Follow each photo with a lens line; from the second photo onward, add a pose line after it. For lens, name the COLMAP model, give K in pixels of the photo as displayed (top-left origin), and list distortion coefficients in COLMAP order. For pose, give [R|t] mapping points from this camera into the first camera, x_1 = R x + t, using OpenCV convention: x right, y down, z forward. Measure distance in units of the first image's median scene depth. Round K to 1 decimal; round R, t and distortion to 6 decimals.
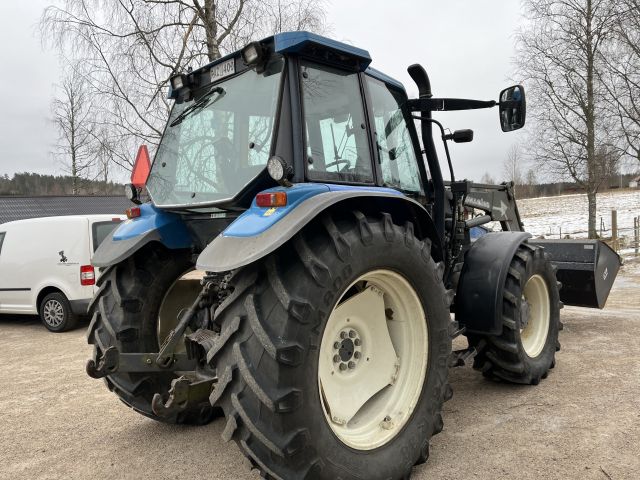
lens RADIAL K [[481.0, 0, 315.9], [0, 481.0, 240.0], [0, 0, 1]] dist [0.070726, -0.081628]
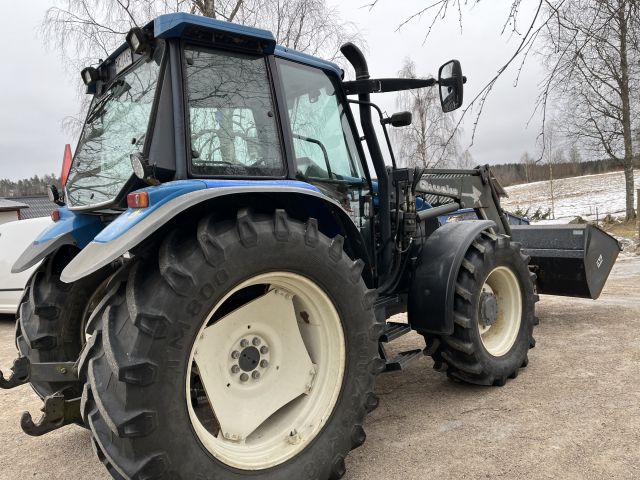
lens RADIAL K [[481.0, 0, 317.0], [0, 481.0, 237.5], [0, 0, 1]] dist [0.070726, -0.081628]
pose [[0.996779, -0.029981, -0.074382, 0.225409], [0.031419, 0.999340, 0.018242, -0.014133], [0.073786, -0.020520, 0.997063, 0.078609]]
